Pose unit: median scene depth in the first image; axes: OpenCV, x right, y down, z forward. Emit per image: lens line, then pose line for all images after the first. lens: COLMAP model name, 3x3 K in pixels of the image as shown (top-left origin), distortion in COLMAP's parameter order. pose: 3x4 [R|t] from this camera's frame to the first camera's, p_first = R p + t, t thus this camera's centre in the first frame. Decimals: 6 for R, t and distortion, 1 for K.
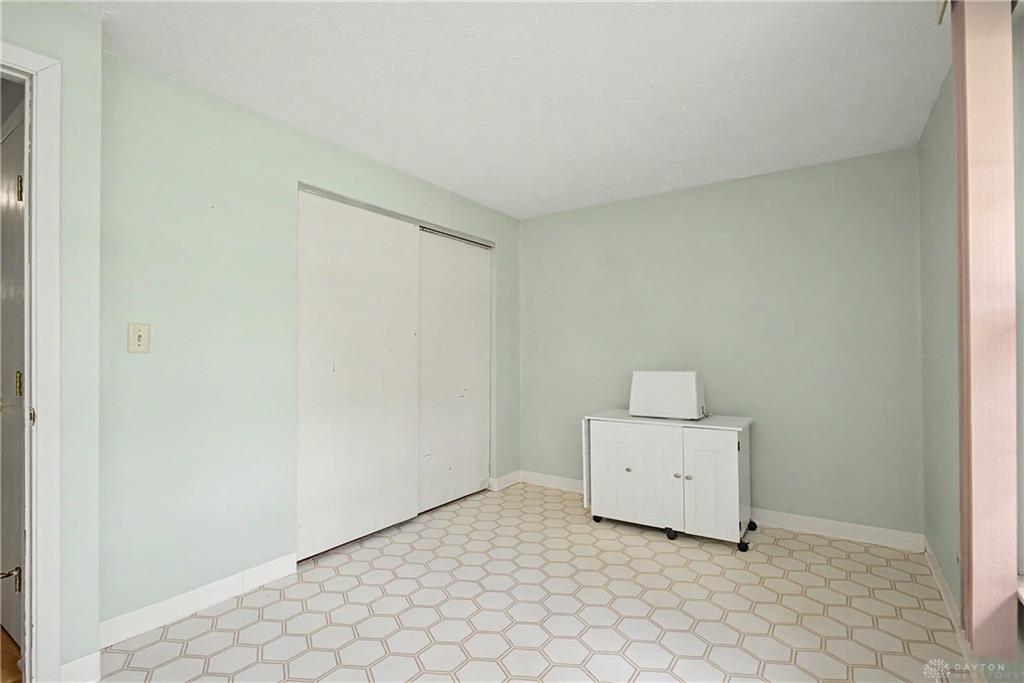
lens RADIAL K [[481.3, 0, 508.5], [0, 481.3, 344.9], [0, 0, 1]] dist [-0.010979, 0.002900]
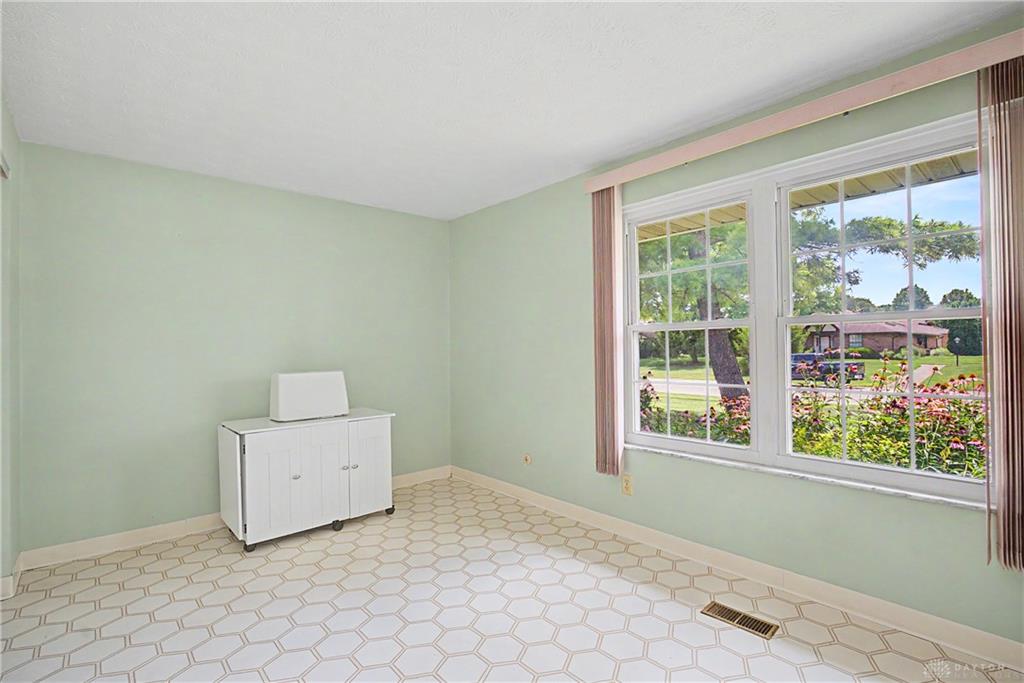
lens RADIAL K [[481.3, 0, 509.7], [0, 481.3, 344.0], [0, 0, 1]] dist [-0.010979, 0.002900]
pose [[0.252084, 0.004441, 0.967695, -0.610498], [-0.002049, 0.999990, -0.004055, -0.002040], [-0.967703, -0.000961, 0.252091, 0.381296]]
